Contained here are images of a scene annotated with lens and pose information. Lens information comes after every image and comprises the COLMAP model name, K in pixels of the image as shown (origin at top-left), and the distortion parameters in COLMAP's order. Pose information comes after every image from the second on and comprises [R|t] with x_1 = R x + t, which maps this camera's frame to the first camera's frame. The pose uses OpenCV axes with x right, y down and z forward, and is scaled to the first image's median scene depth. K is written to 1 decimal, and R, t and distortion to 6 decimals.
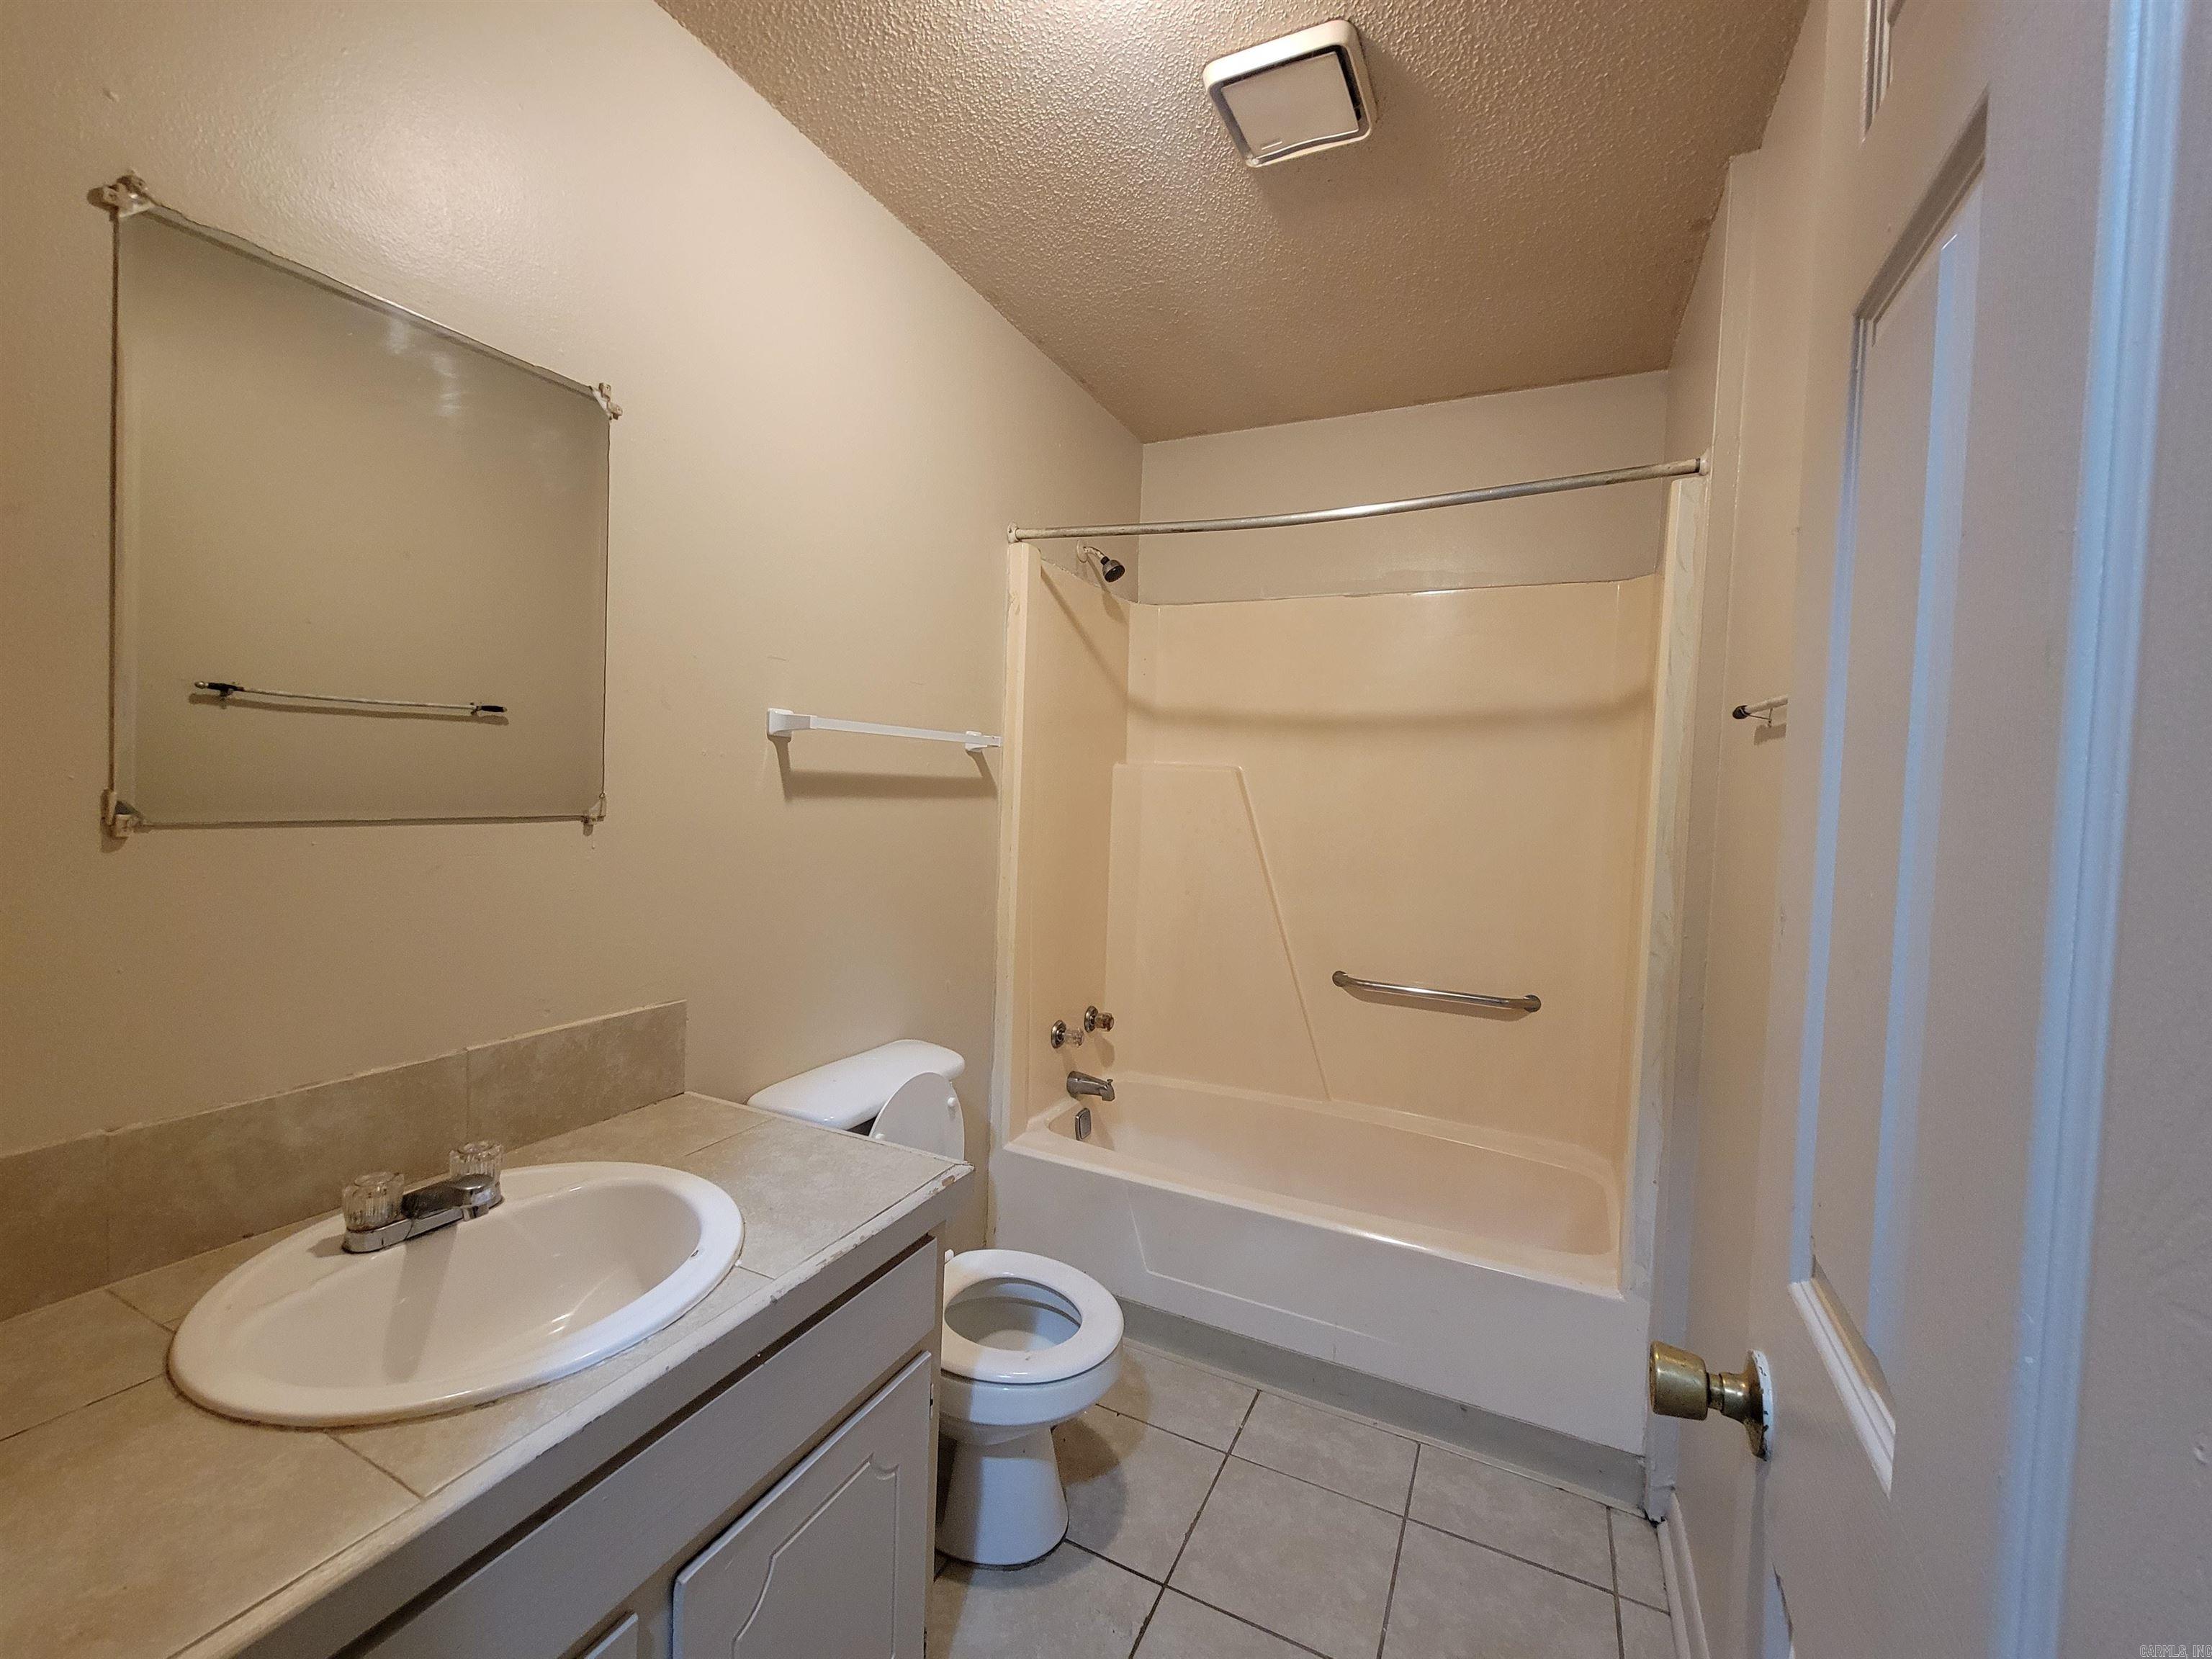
lens RADIAL K [[900.0, 0, 1106.0], [0, 900.0, 829.5], [0, 0, 1]] dist [0.000145, 0.000038]
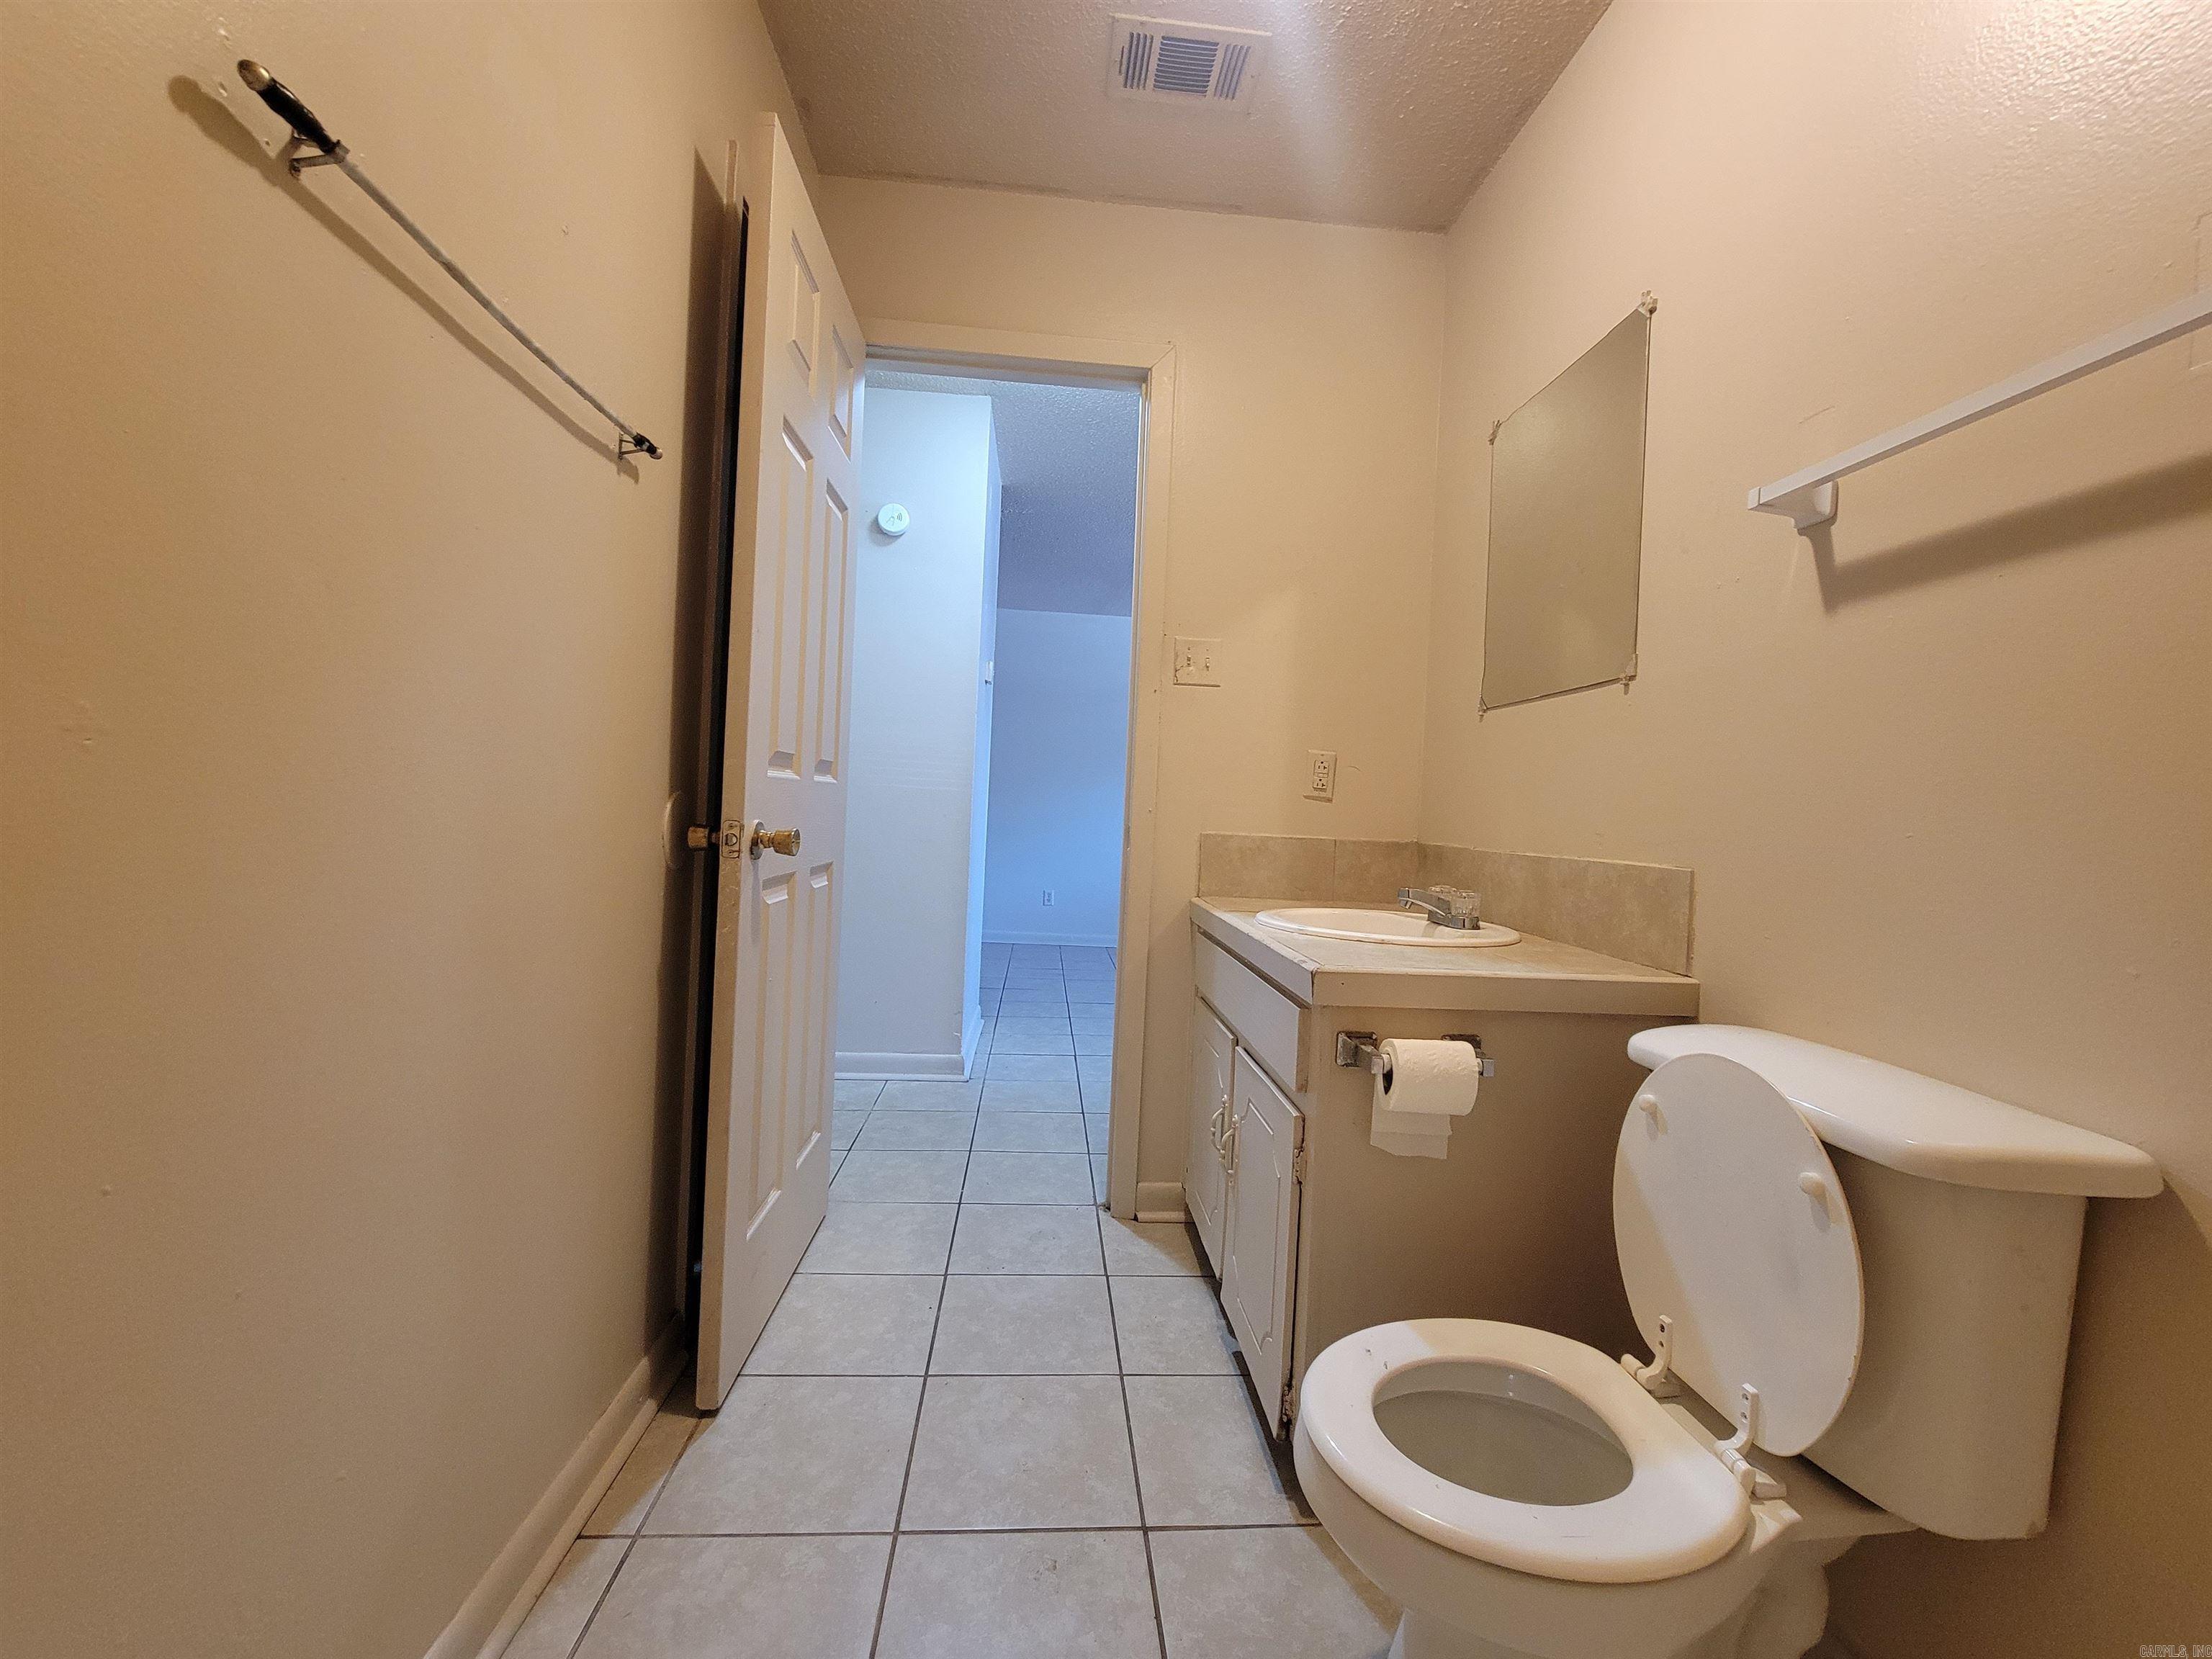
lens RADIAL K [[900.0, 0, 1106.0], [0, 900.0, 829.5], [0, 0, 1]] dist [0.000145, 0.000038]
pose [[-0.859309, -0.070399, -0.506588, 0.539459], [-0.106233, 0.993448, 0.042143, 0.194374], [0.500302, 0.090030, -0.861157, 1.642616]]
